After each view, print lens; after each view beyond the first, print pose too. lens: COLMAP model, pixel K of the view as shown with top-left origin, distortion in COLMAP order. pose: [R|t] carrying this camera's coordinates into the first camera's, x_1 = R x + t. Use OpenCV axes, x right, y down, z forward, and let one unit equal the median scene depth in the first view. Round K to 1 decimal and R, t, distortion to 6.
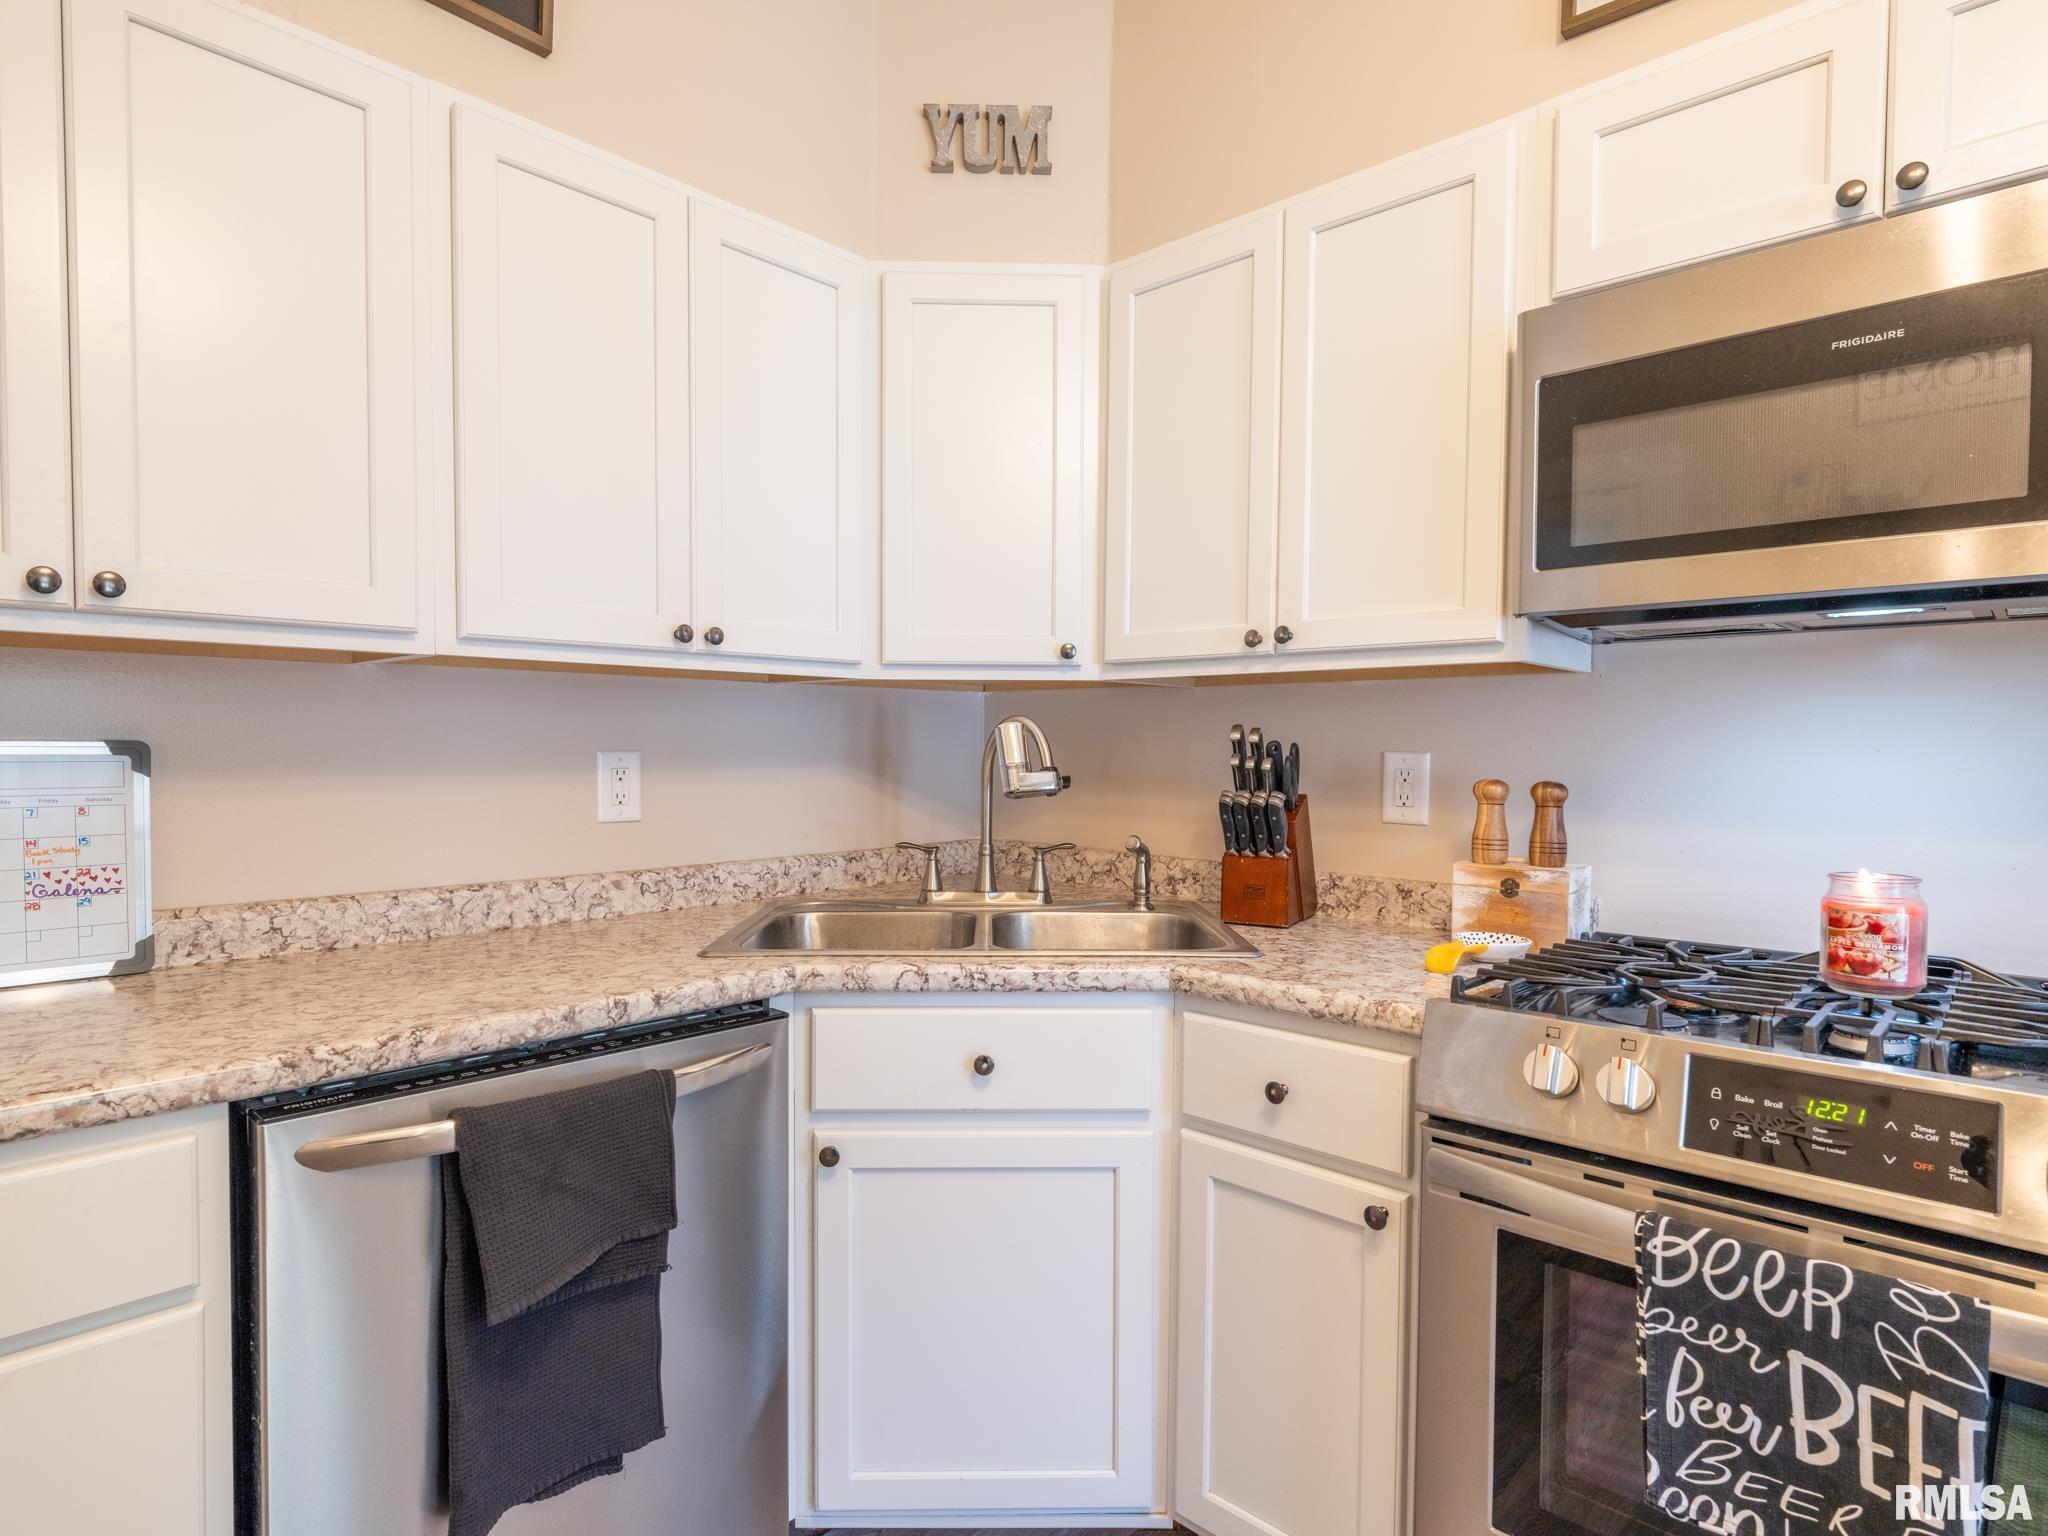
lens RADIAL K [[1099.4, 0, 1023.6], [0, 1099.4, 774.9], [0, 0, 1]] dist [0.005577, -0.003550]
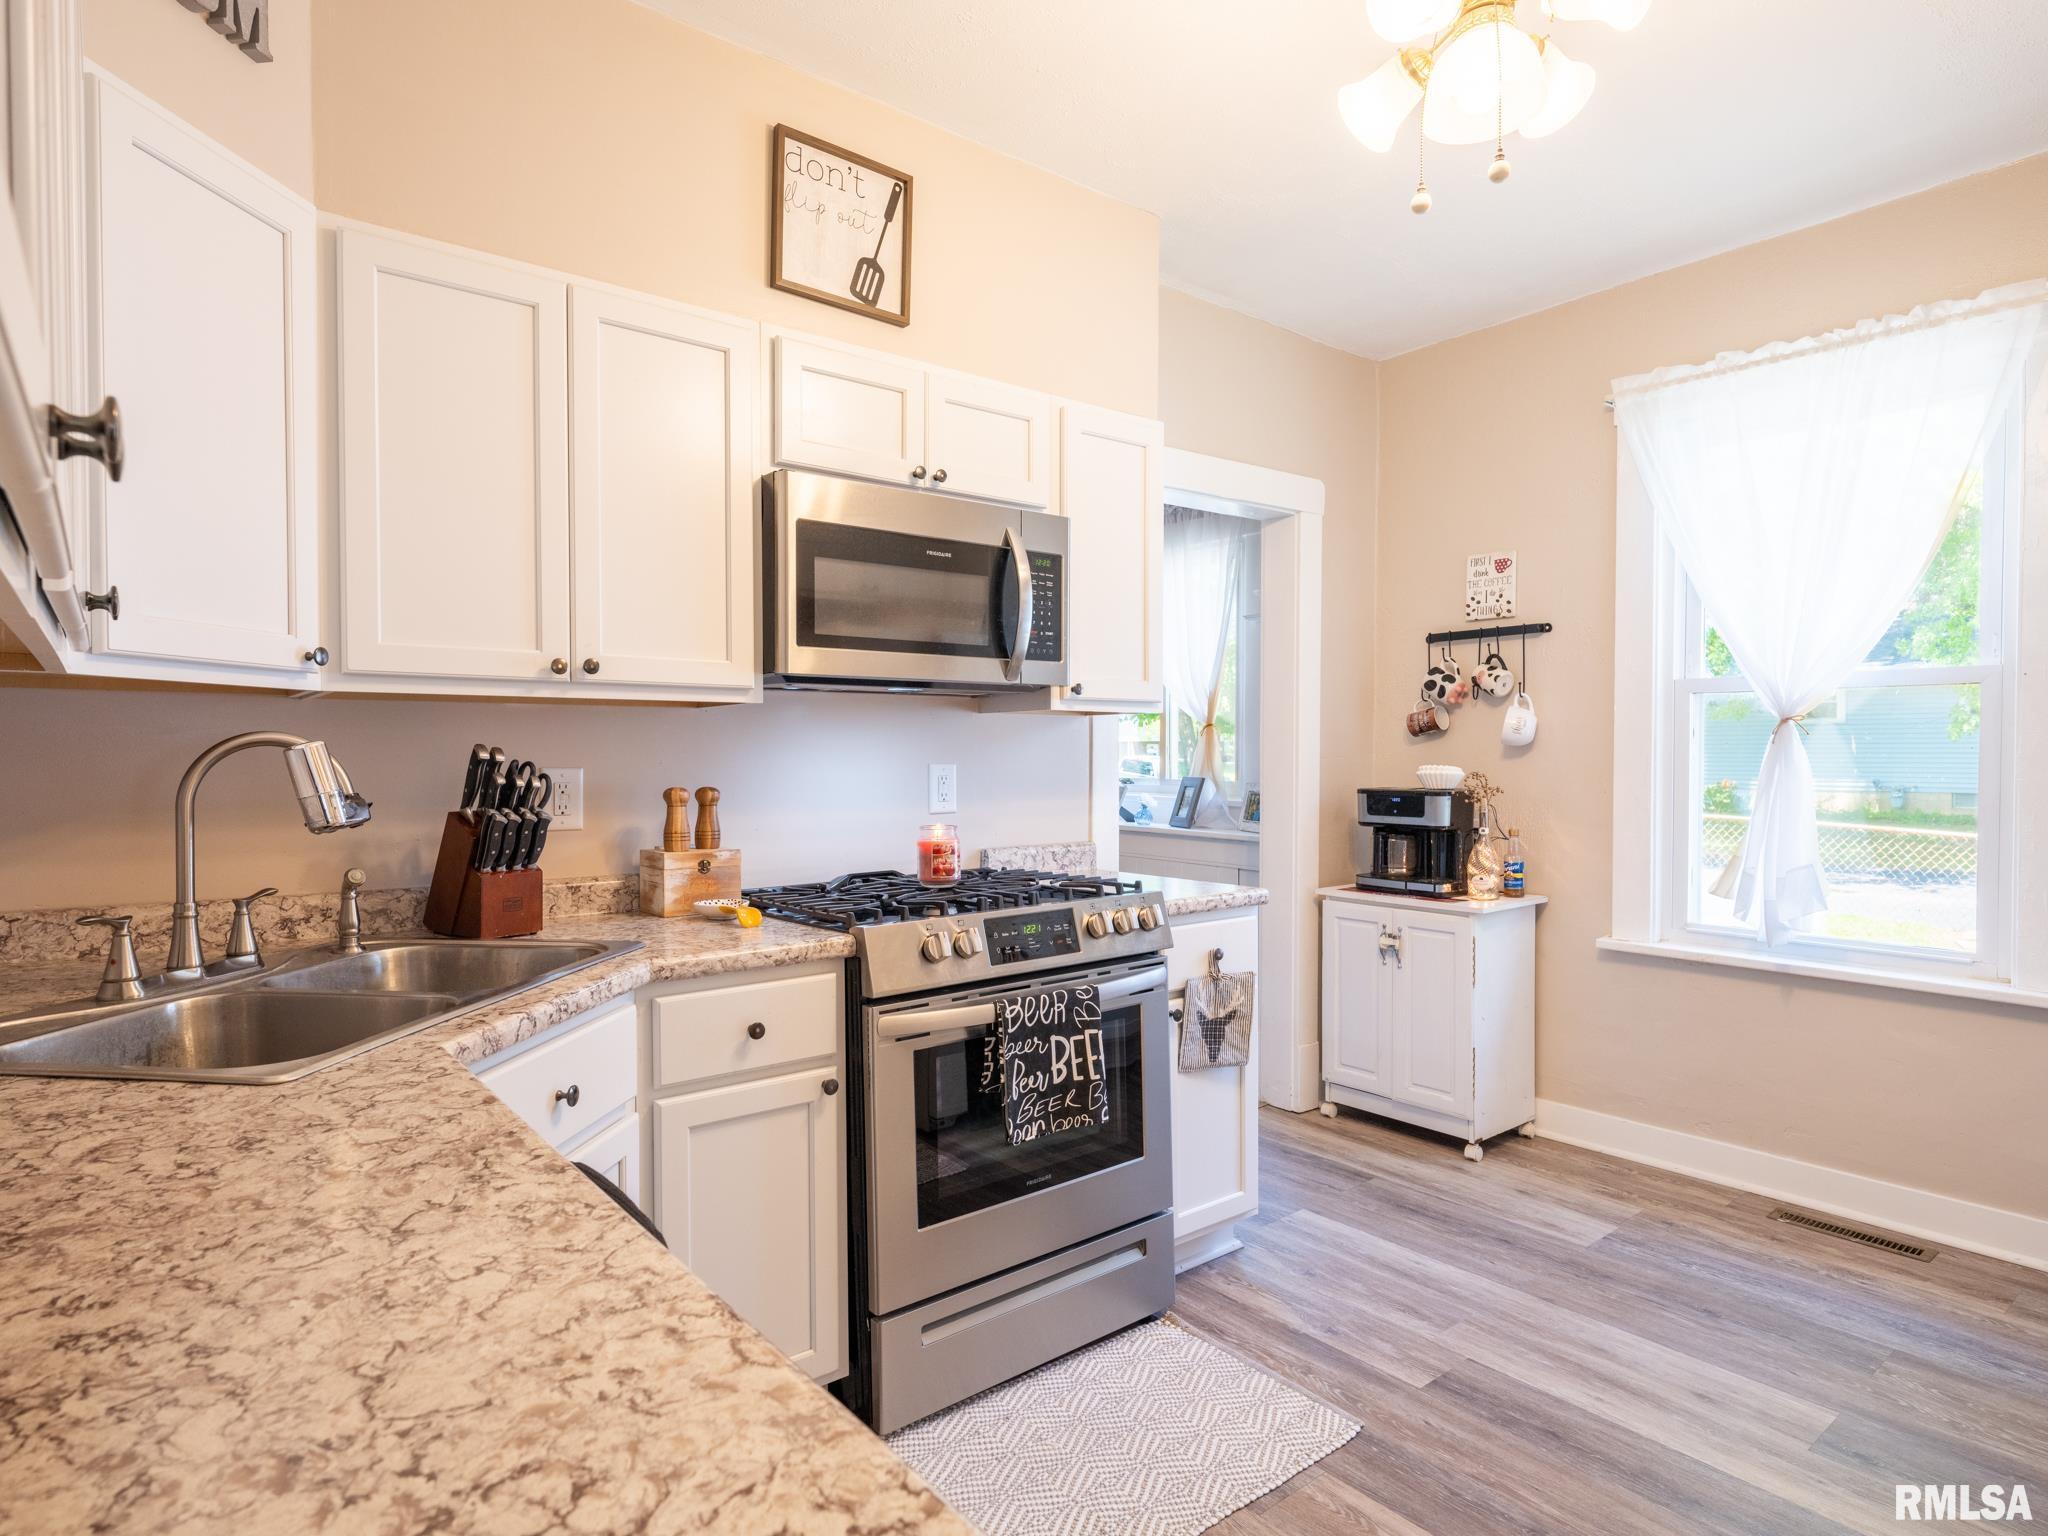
lens RADIAL K [[1132.1, 0, 1013.4], [0, 1132.1, 775.5], [0, 0, 1]] dist [0.005345, -0.000876]
pose [[0.153950, -0.026598, 0.987721, -0.997011], [0.030228, 0.999297, 0.022199, -0.032871], [-0.987616, 0.026439, 0.154646, 0.461758]]
